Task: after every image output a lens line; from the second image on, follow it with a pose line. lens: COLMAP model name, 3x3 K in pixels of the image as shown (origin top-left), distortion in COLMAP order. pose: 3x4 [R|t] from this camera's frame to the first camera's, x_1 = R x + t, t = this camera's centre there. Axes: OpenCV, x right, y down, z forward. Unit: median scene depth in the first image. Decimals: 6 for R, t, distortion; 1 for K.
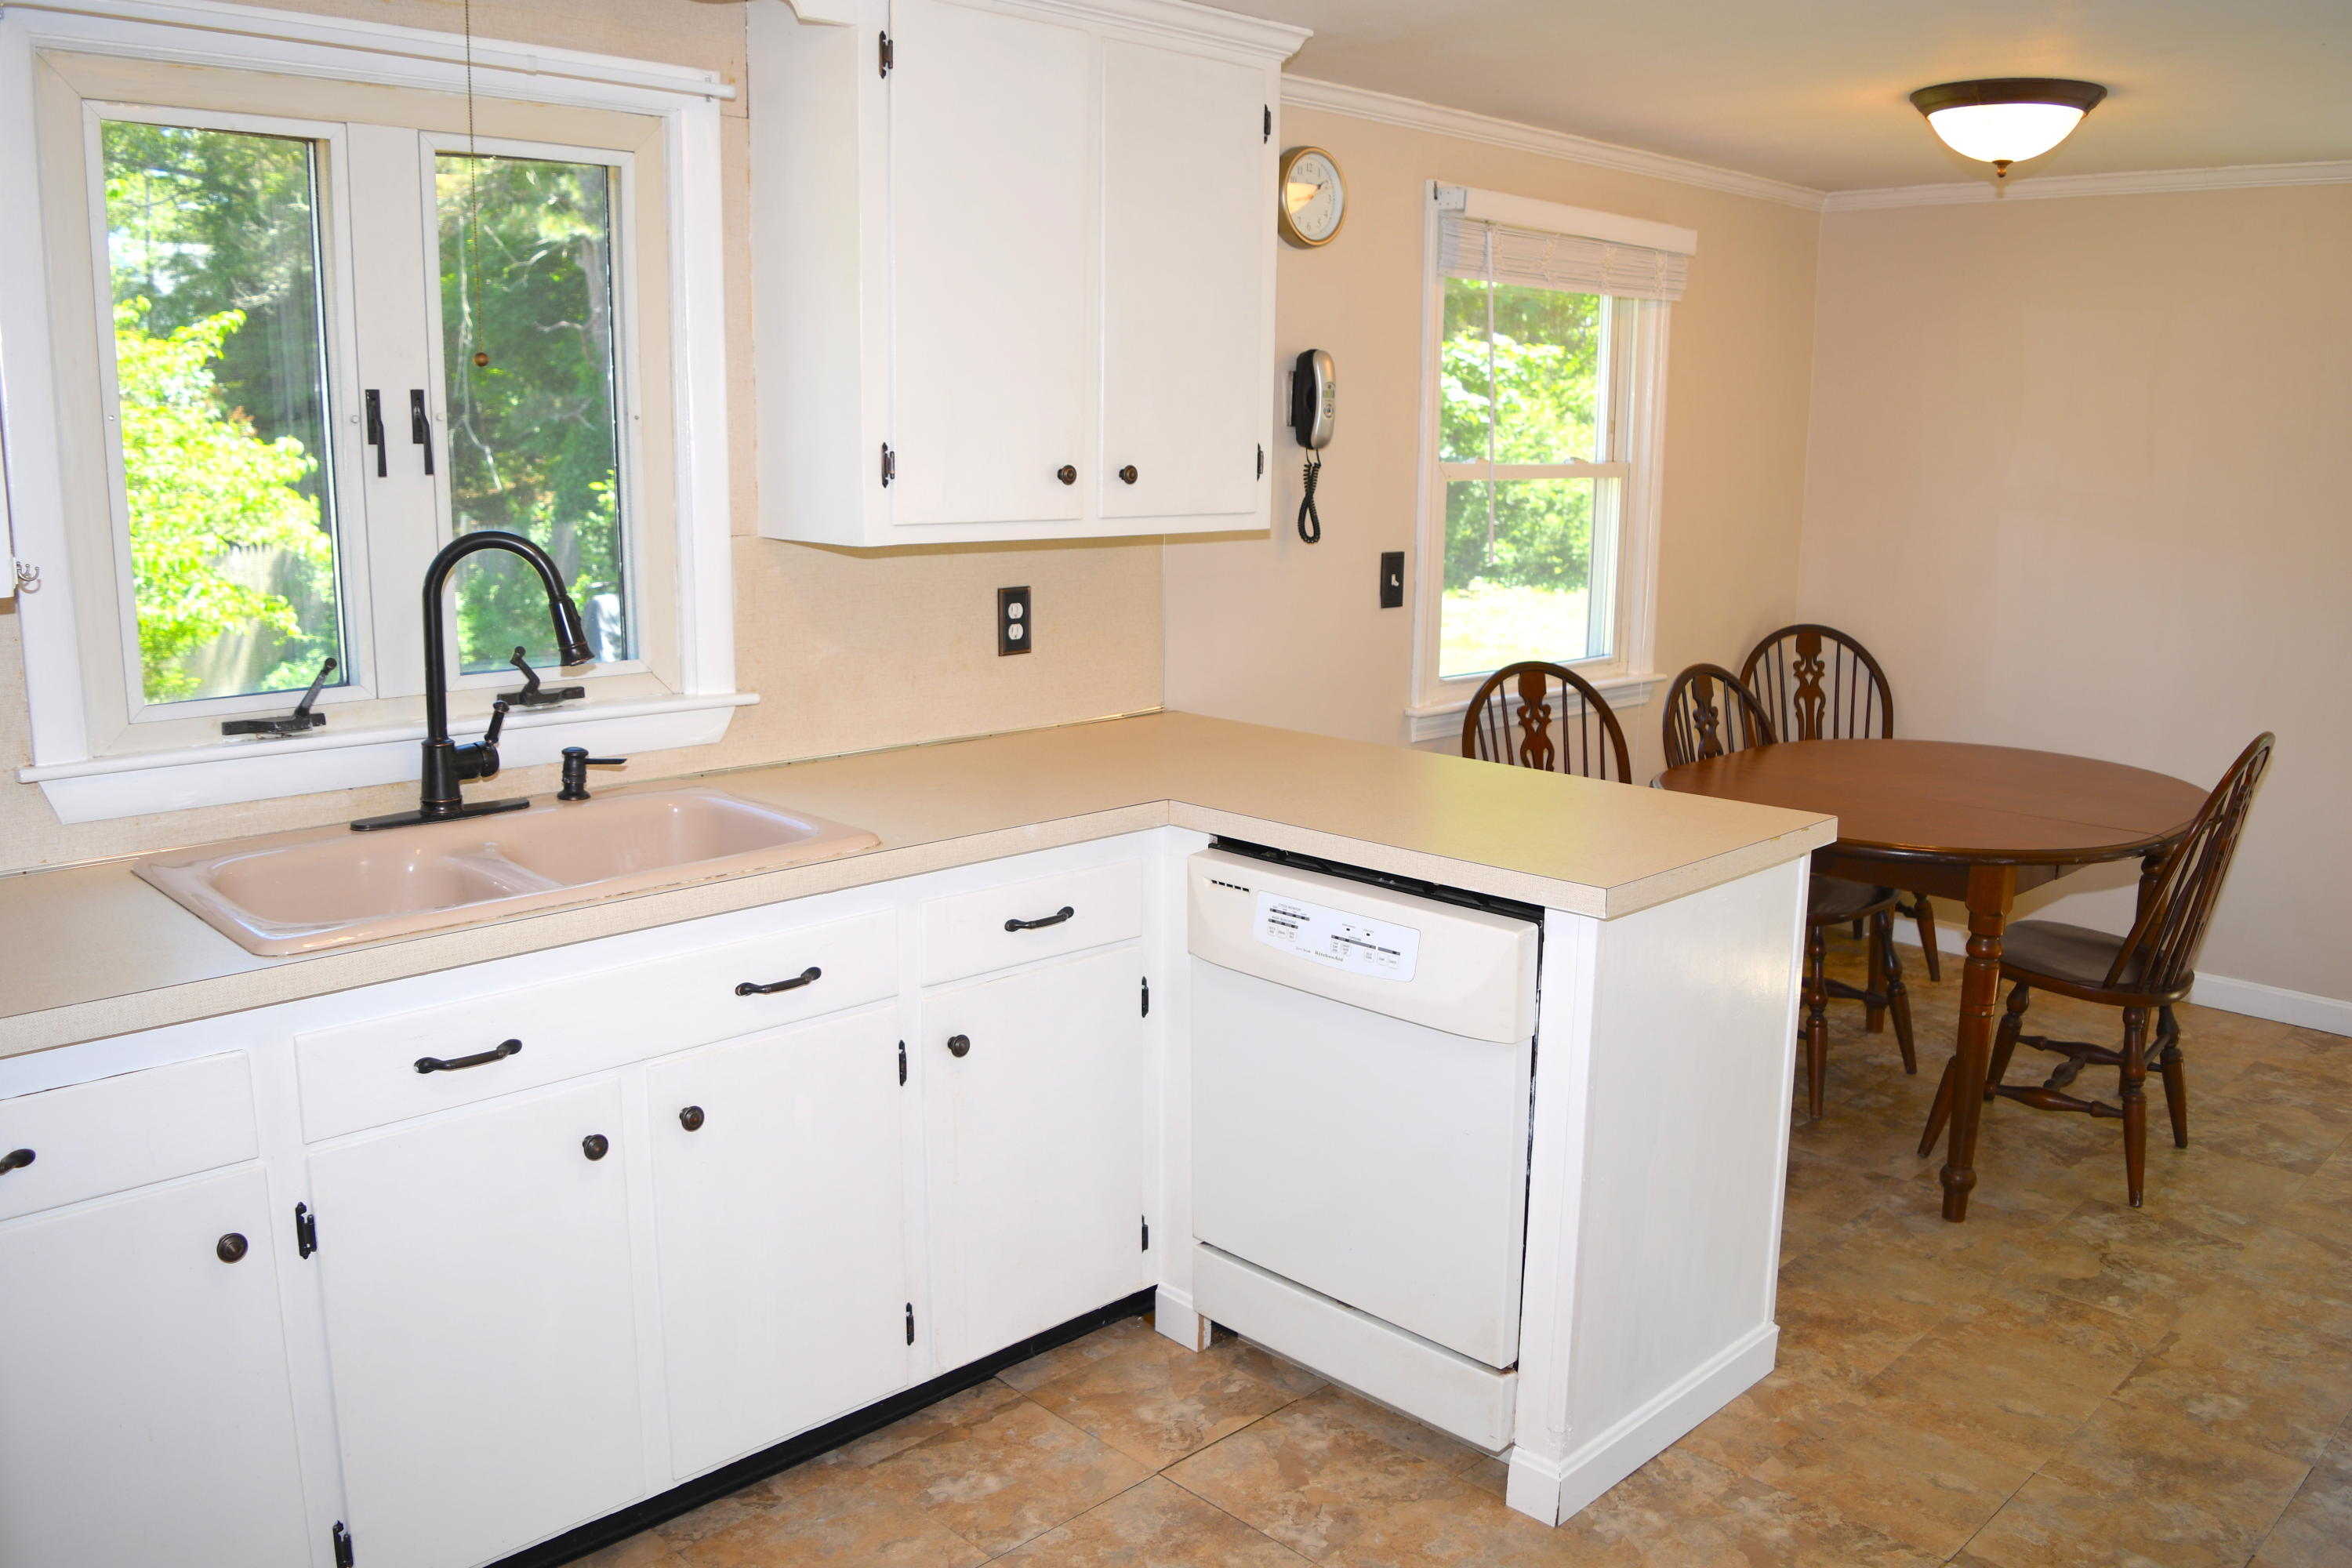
lens RADIAL K [[1841.8, 0, 1181.7], [0, 1841.8, 776.9], [0, 0, 1]] dist [-0.092269, 0.019256]
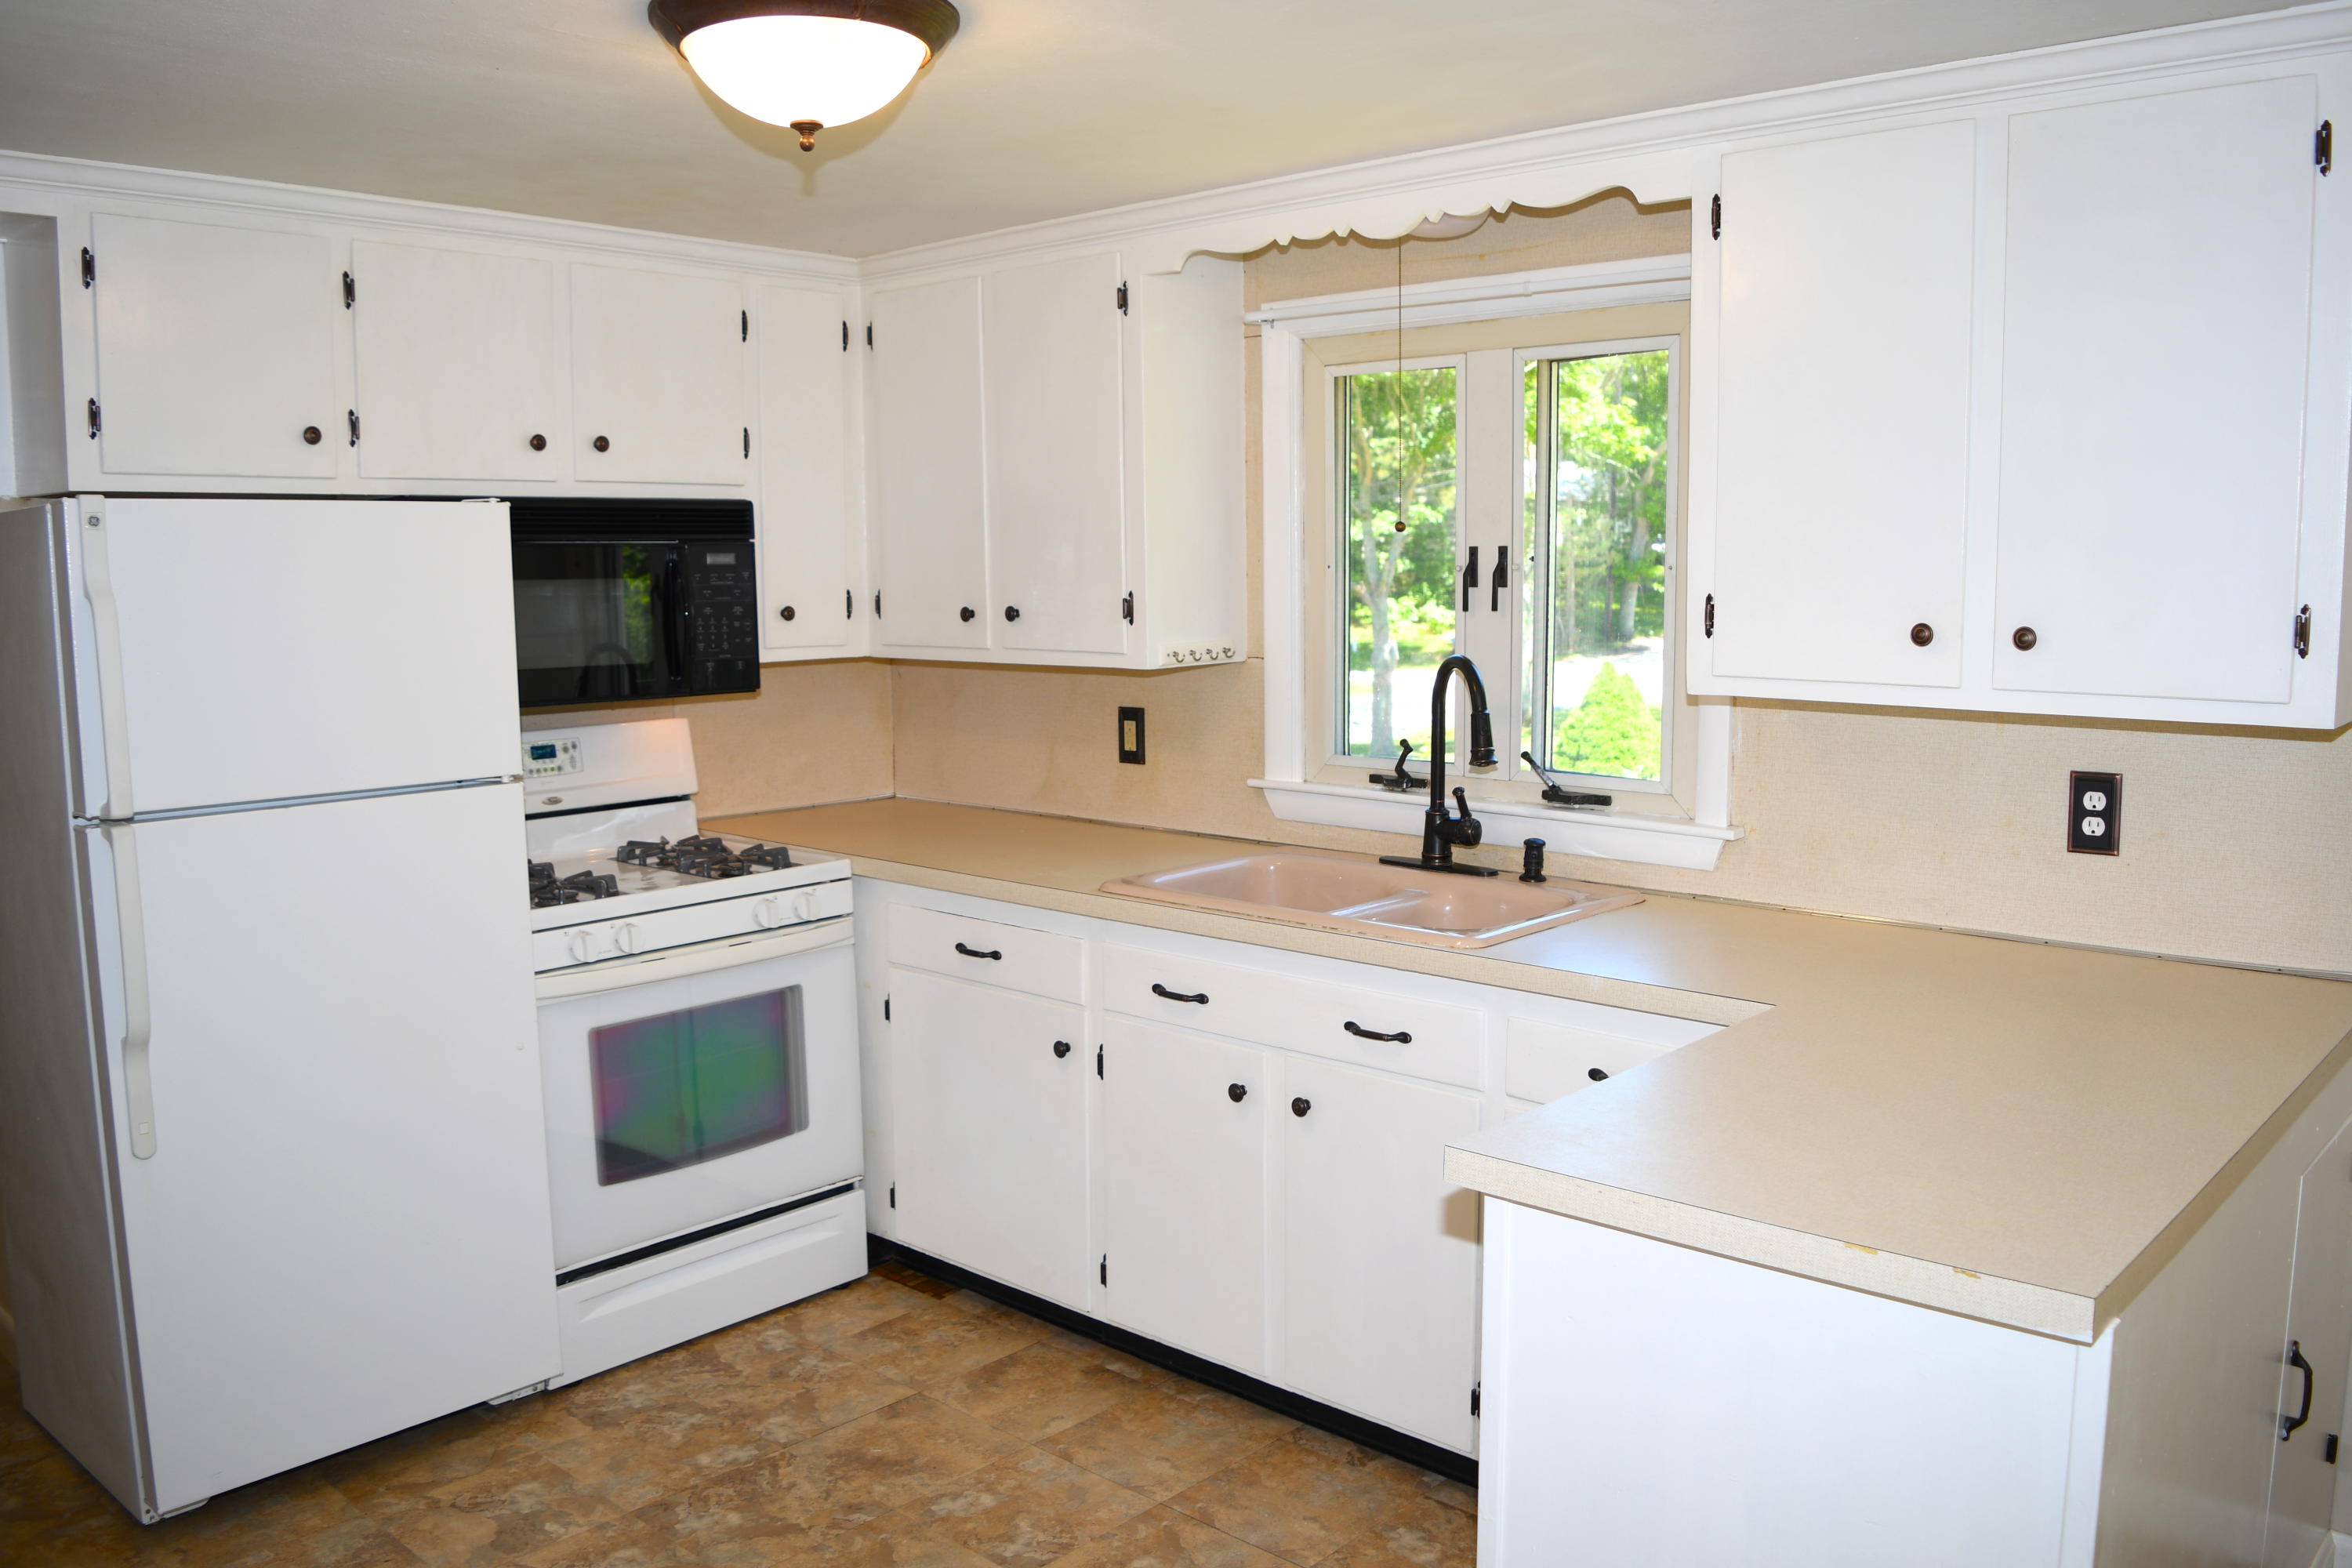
lens RADIAL K [[1841.8, 0, 1178.6], [0, 1841.8, 782.4], [0, 0, 1]] dist [-0.092269, 0.019256]
pose [[0.050808, 0.110262, -0.992603, 0.692001], [-0.179579, 0.978696, 0.099526, -0.105964], [0.982431, 0.173194, 0.069526, 0.545904]]
